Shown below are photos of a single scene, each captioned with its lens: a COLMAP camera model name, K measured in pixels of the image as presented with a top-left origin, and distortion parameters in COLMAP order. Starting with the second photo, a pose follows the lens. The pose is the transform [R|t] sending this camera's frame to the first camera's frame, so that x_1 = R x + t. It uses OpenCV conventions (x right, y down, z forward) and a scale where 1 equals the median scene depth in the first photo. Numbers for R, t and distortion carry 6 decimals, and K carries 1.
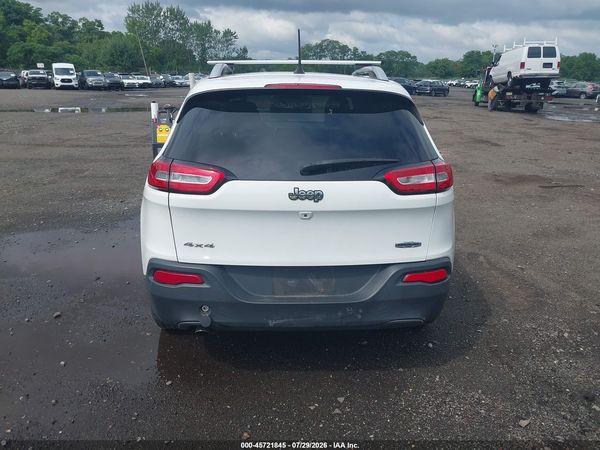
lens RADIAL K [[480.8, 0, 303.0], [0, 480.8, 228.0], [0, 0, 1]] dist [0.013374, -0.011384]
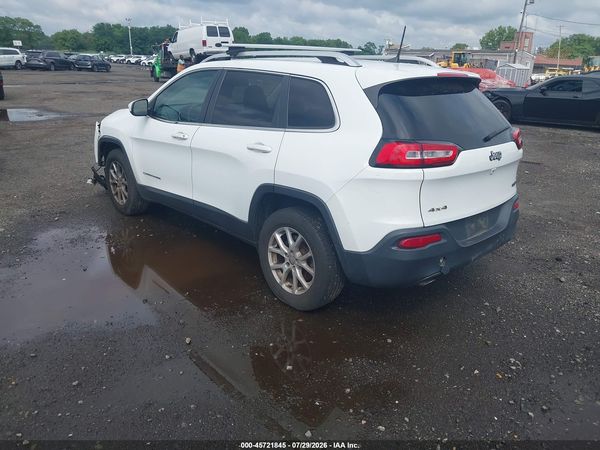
lens RADIAL K [[480.8, 0, 320.3], [0, 480.8, 225.3], [0, 0, 1]] dist [0.013374, -0.011384]
pose [[0.751639, -0.204898, 0.626942, -0.106361], [0.177853, 0.978278, 0.106494, -0.009281], [-0.635144, 0.031459, 0.771753, 0.022664]]
